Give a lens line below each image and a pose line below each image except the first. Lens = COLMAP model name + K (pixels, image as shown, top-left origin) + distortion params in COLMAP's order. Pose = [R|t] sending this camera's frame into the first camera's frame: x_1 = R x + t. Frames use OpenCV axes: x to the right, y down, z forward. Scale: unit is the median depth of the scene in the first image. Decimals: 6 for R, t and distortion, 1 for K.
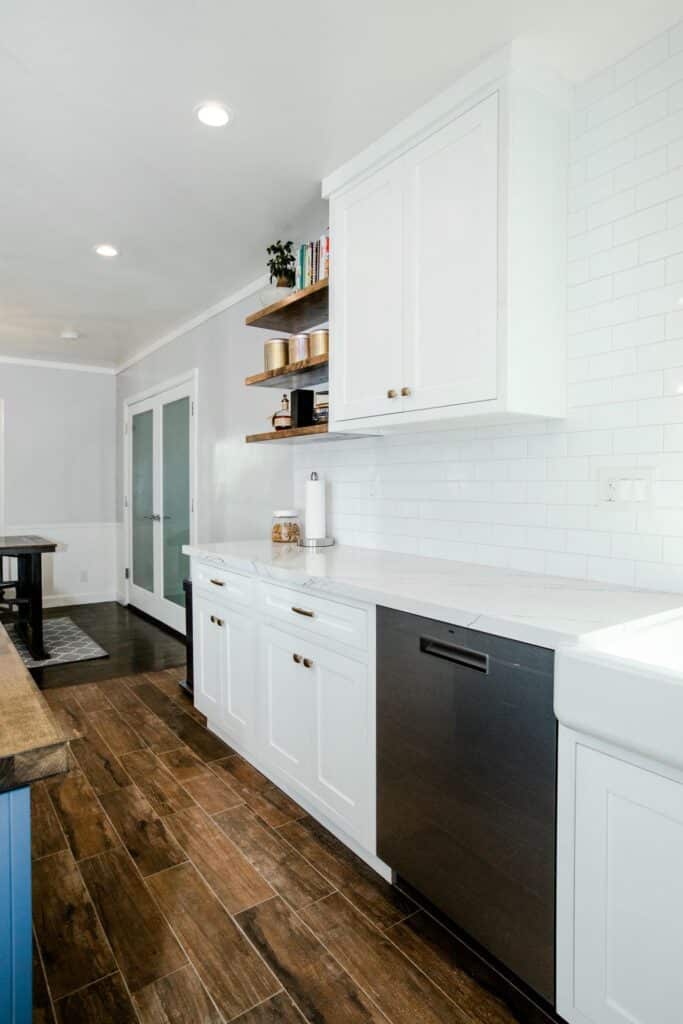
lens RADIAL K [[581.4, 0, 349.5], [0, 581.4, 496.3], [0, 0, 1]] dist [-0.052217, 0.012257]
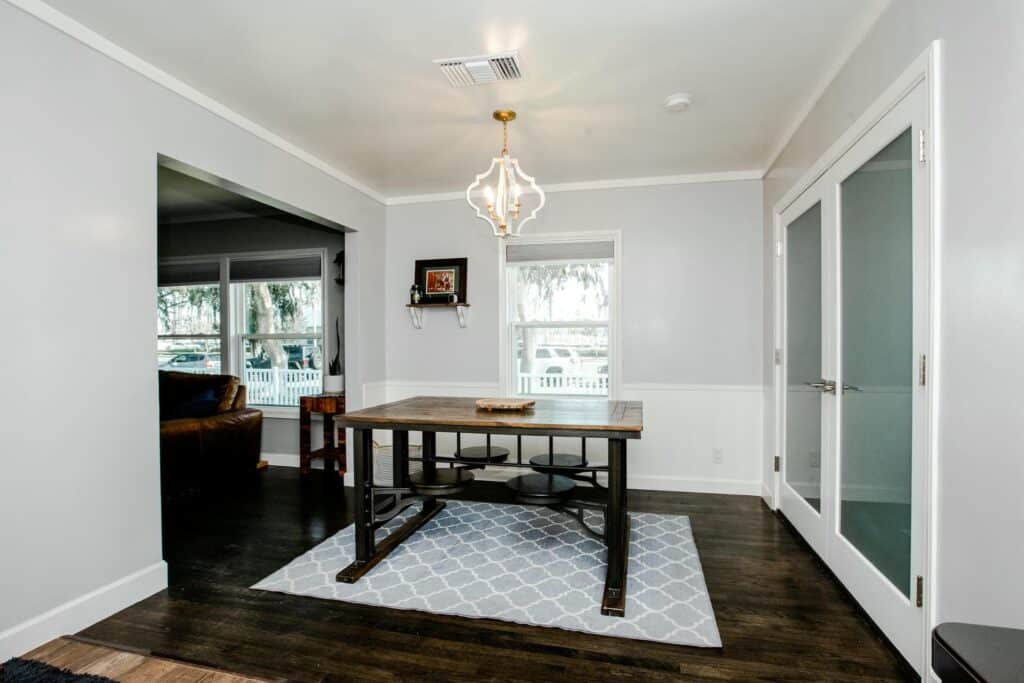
lens RADIAL K [[492.6, 0, 521.4], [0, 492.6, 347.5], [0, 0, 1]] dist [-0.028300, 0.001403]
pose [[0.645021, 0.003083, -0.764159, -0.288903], [-0.004273, 0.999991, 0.000427, -0.000328], [0.764153, 0.002990, 0.645028, 0.814012]]
